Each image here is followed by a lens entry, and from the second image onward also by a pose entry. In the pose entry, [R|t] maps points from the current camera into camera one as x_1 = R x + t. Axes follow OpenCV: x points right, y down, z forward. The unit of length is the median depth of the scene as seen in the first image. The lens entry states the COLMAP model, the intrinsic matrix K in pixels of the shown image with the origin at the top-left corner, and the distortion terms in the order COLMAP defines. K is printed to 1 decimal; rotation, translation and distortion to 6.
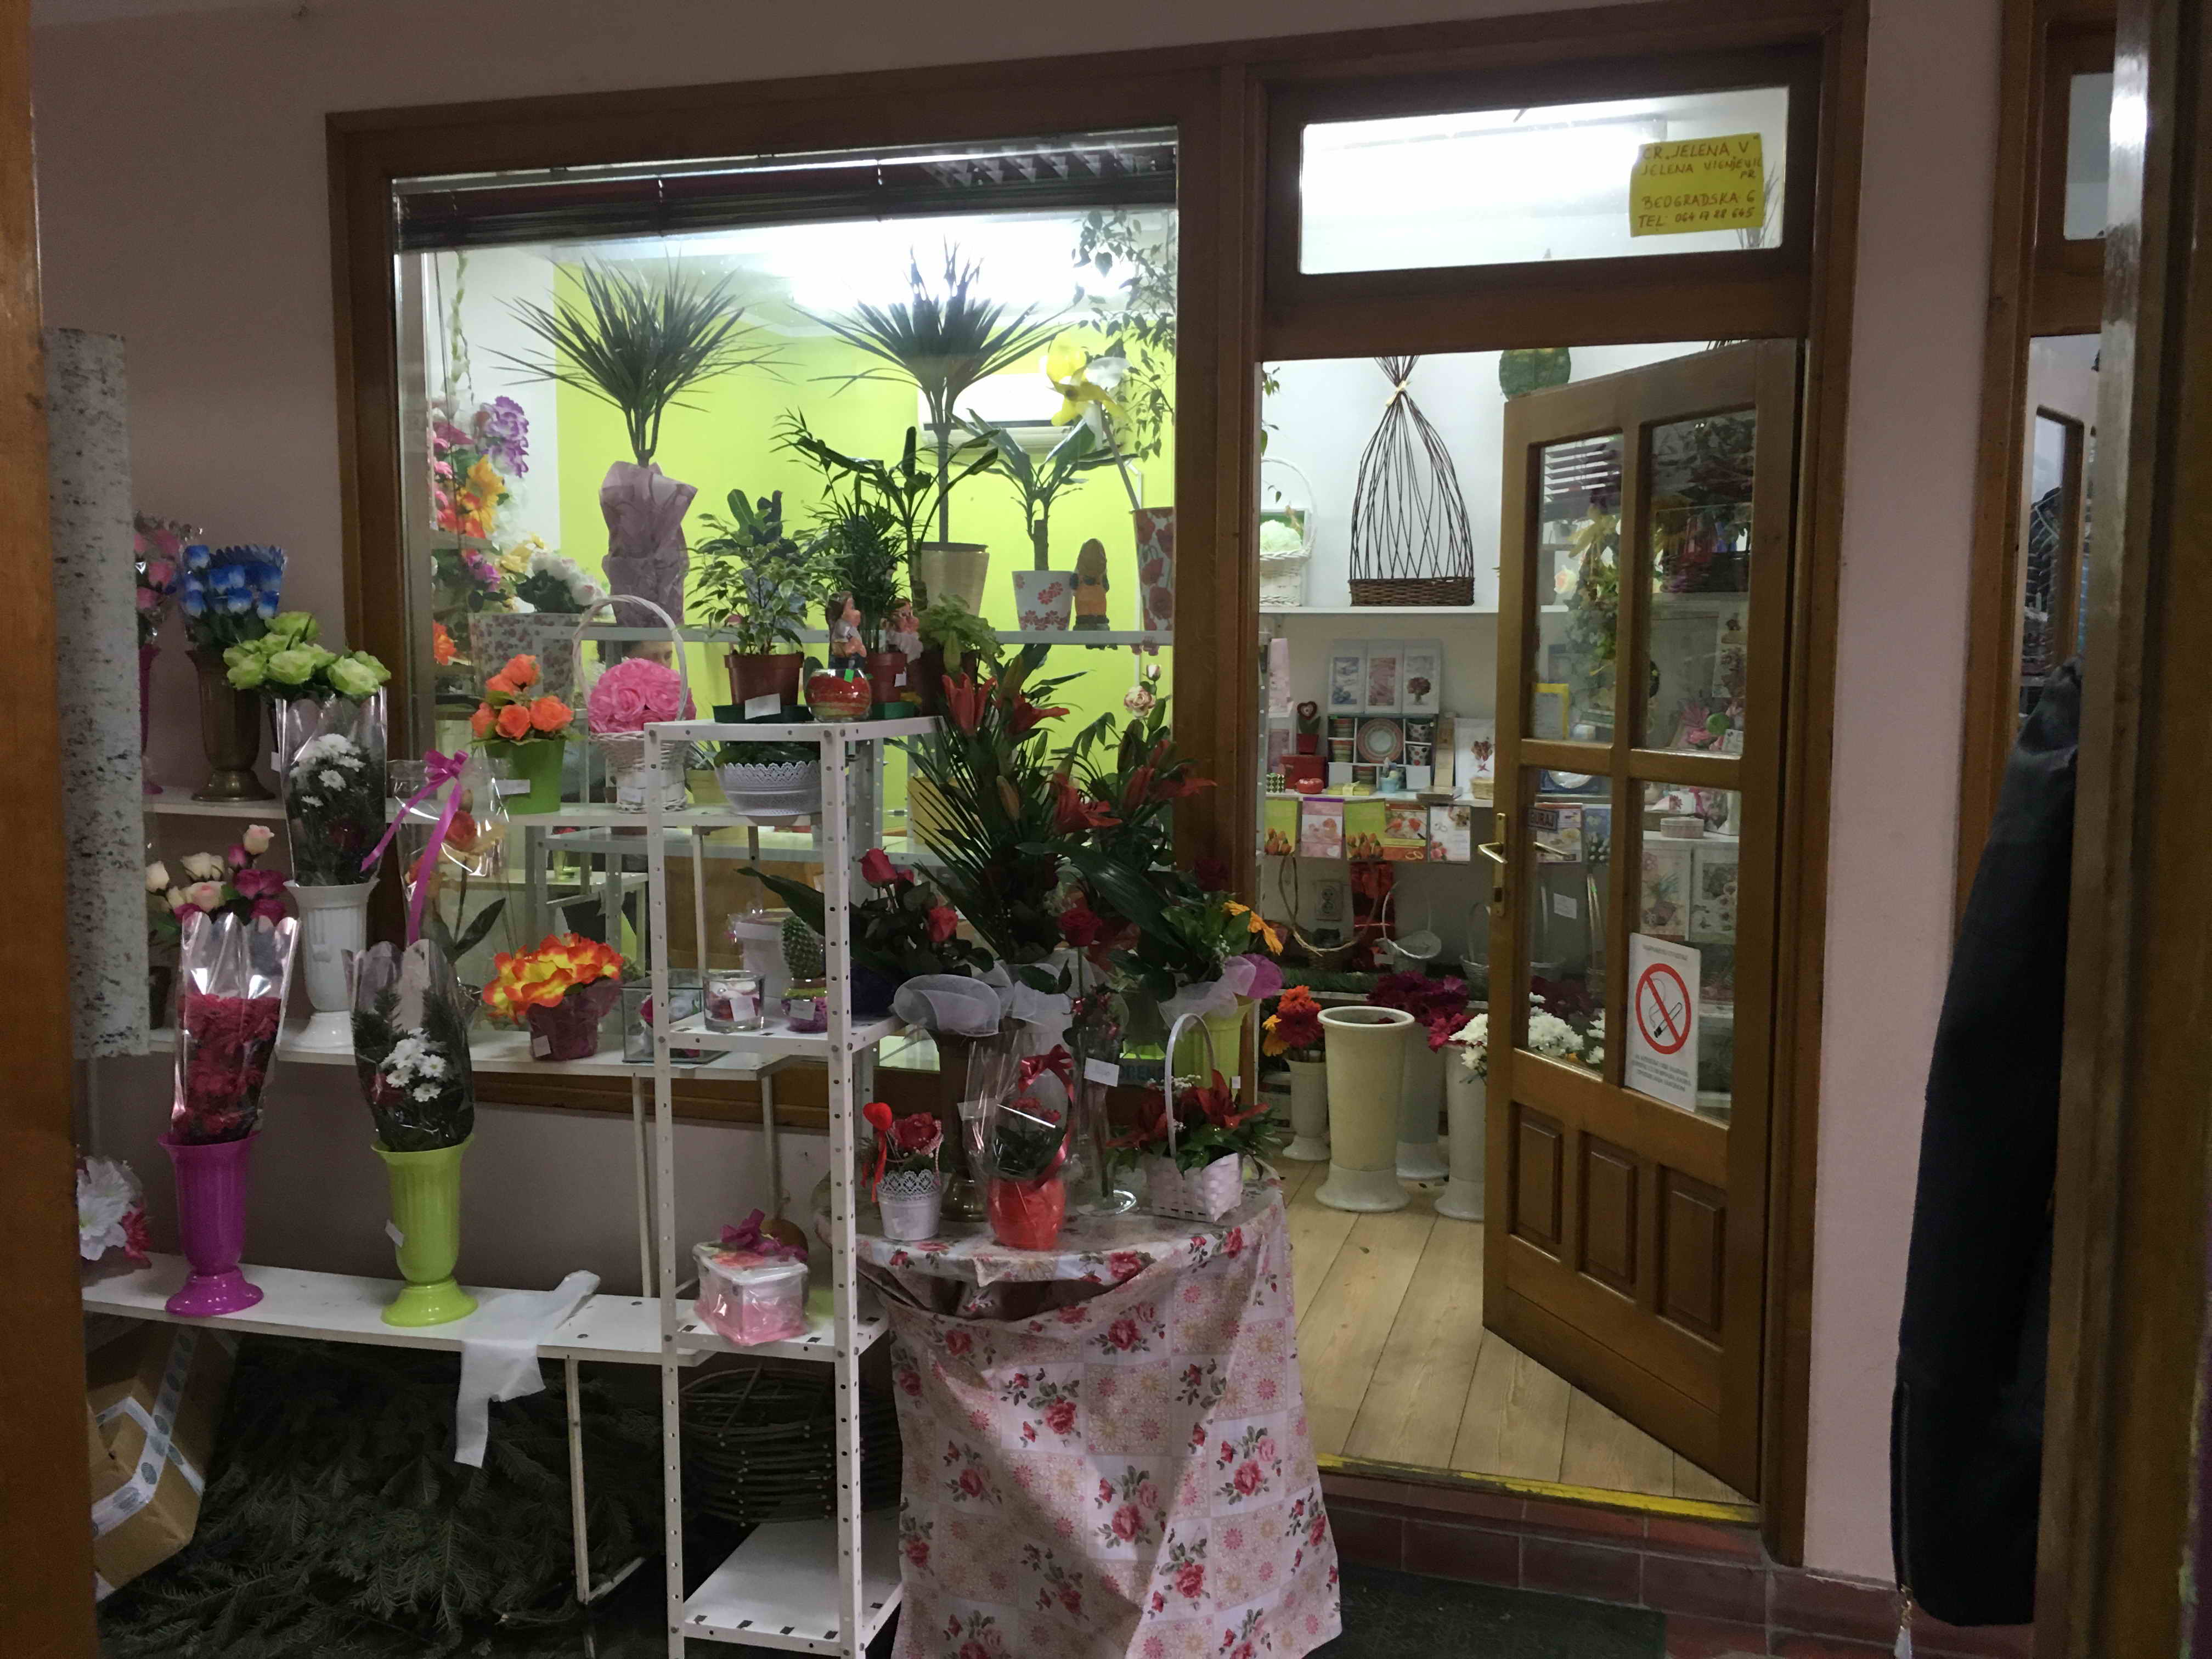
lens RADIAL K [[1885.3, 0, 1113.6], [0, 1885.3, 806.6], [0, 0, 1]] dist [0.087310, -0.128021]
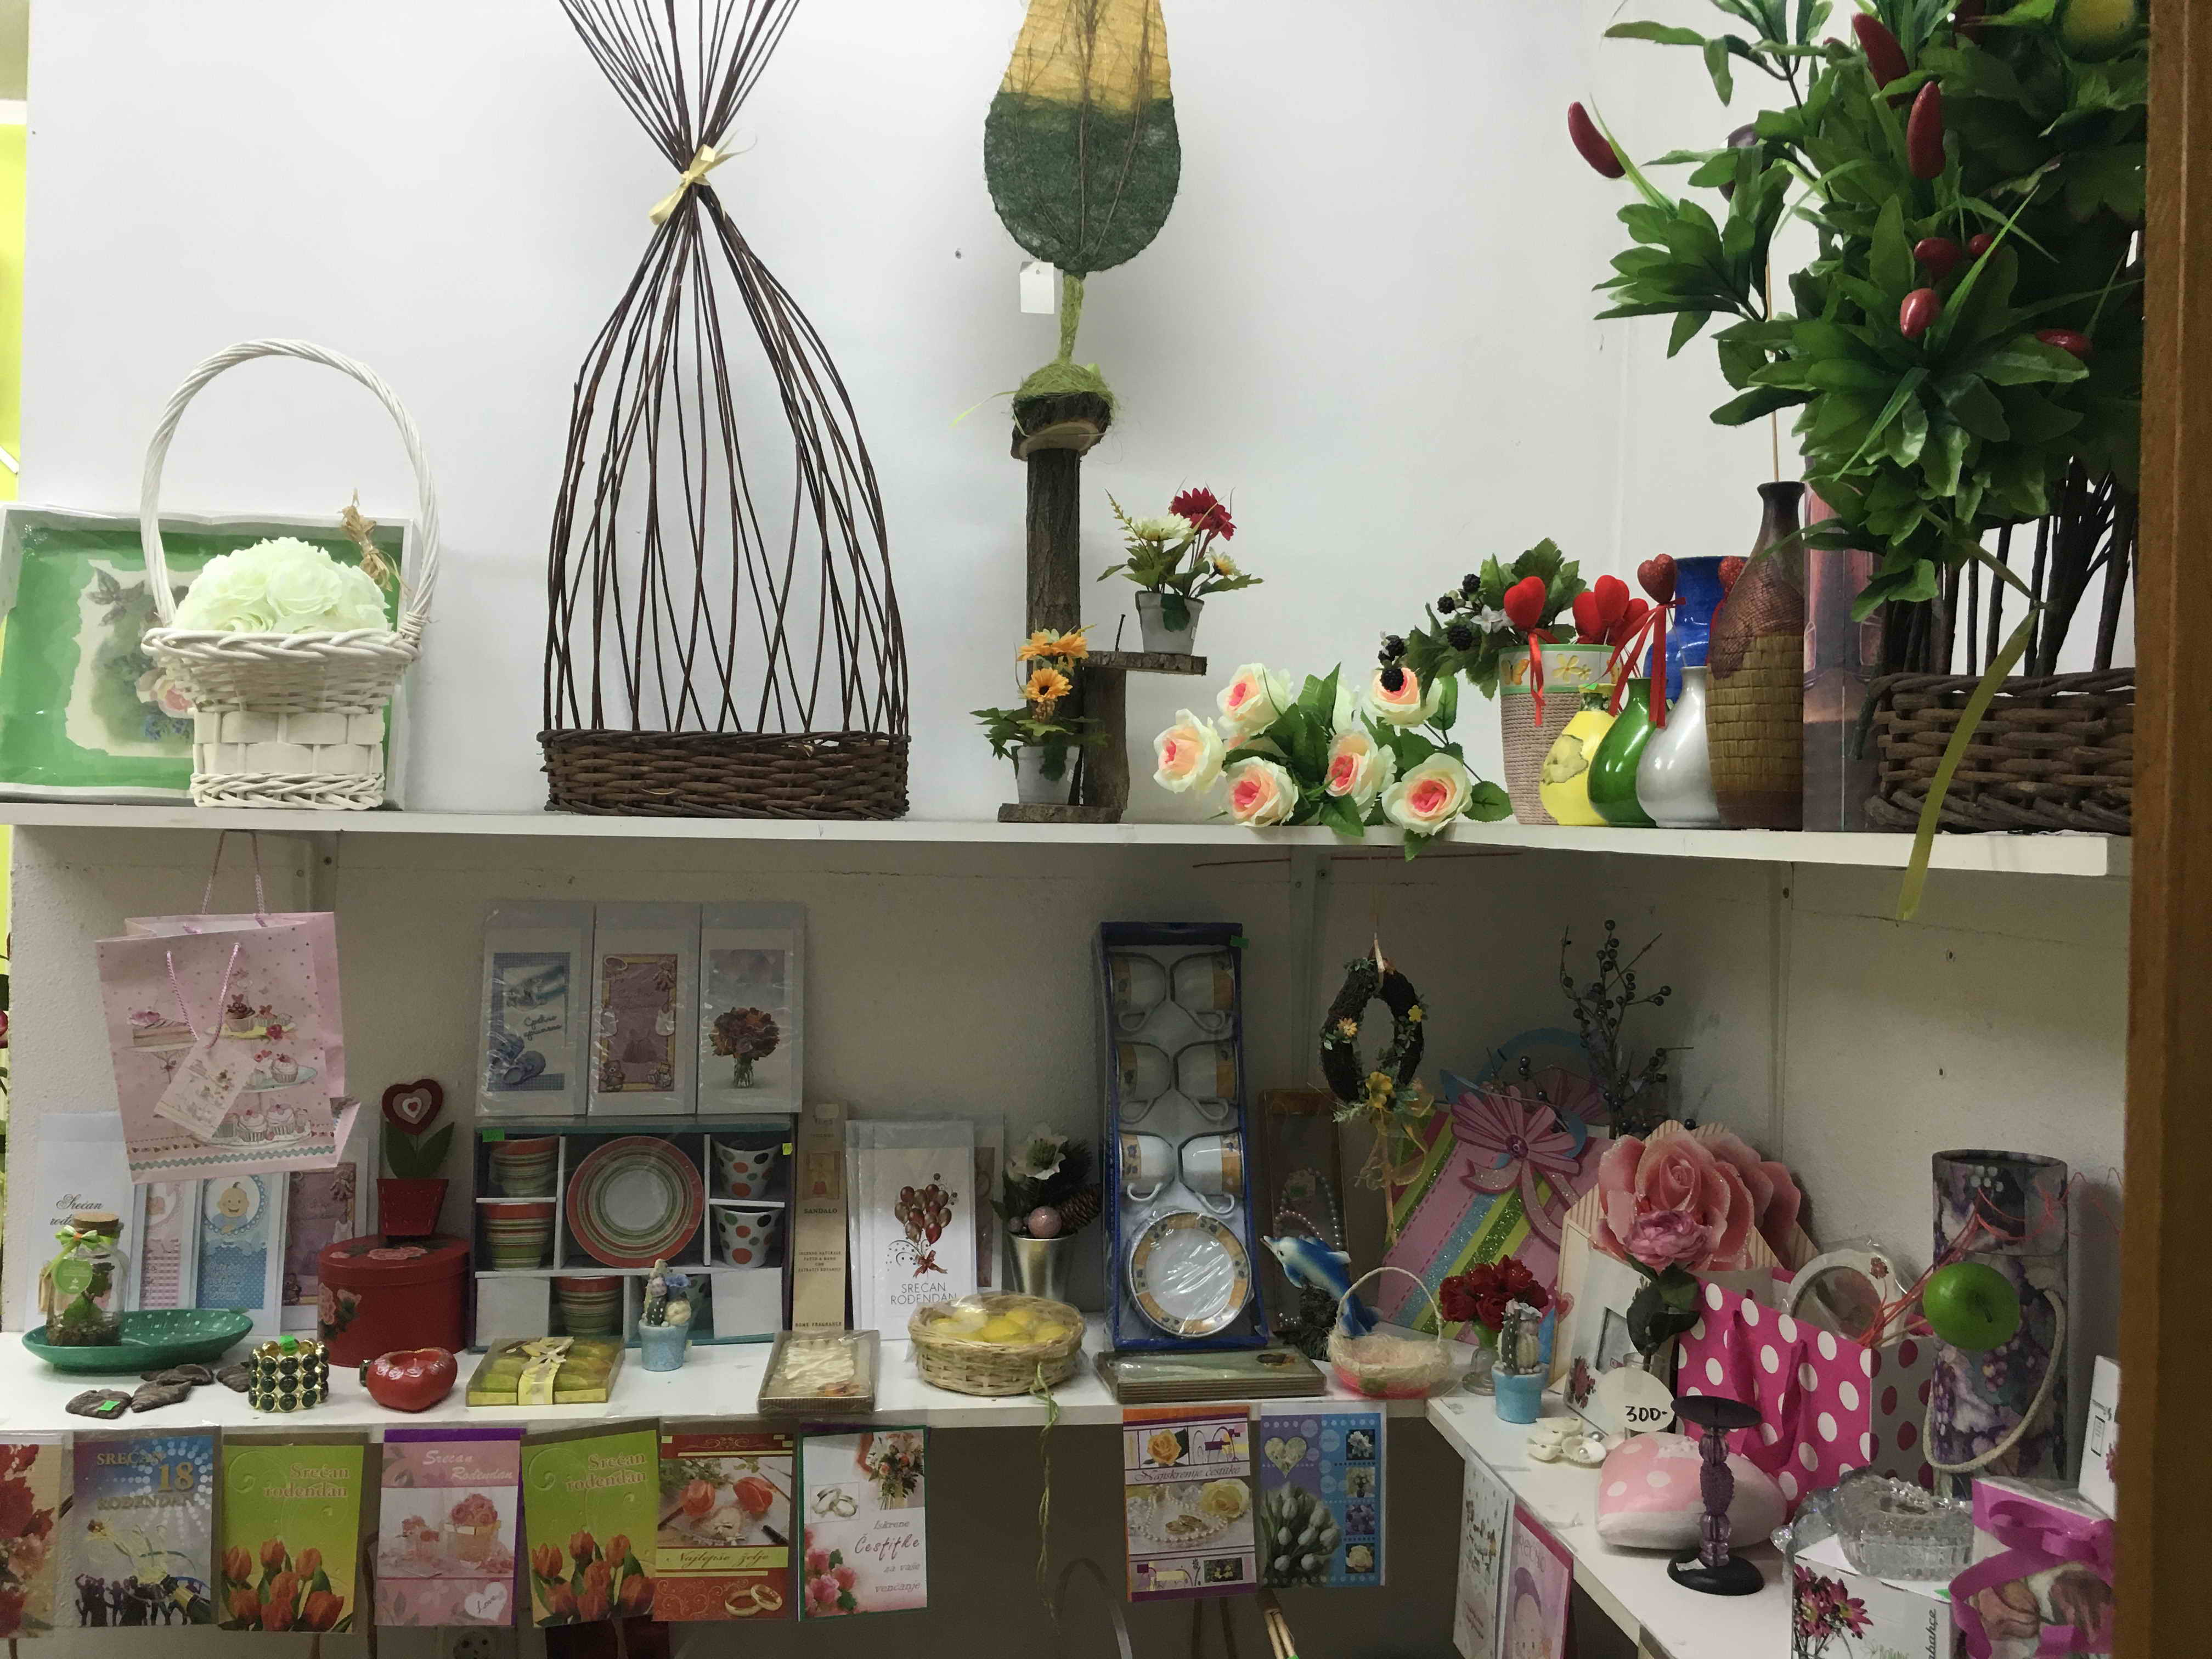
lens RADIAL K [[1885.3, 0, 1113.6], [0, 1885.3, 806.6], [0, 0, 1]] dist [0.087310, -0.128021]
pose [[0.912777, 0.012249, 0.408275, 0.080630], [0.028369, 0.995235, -0.093282, -0.073333], [-0.407472, 0.096728, 0.908081, 0.659391]]
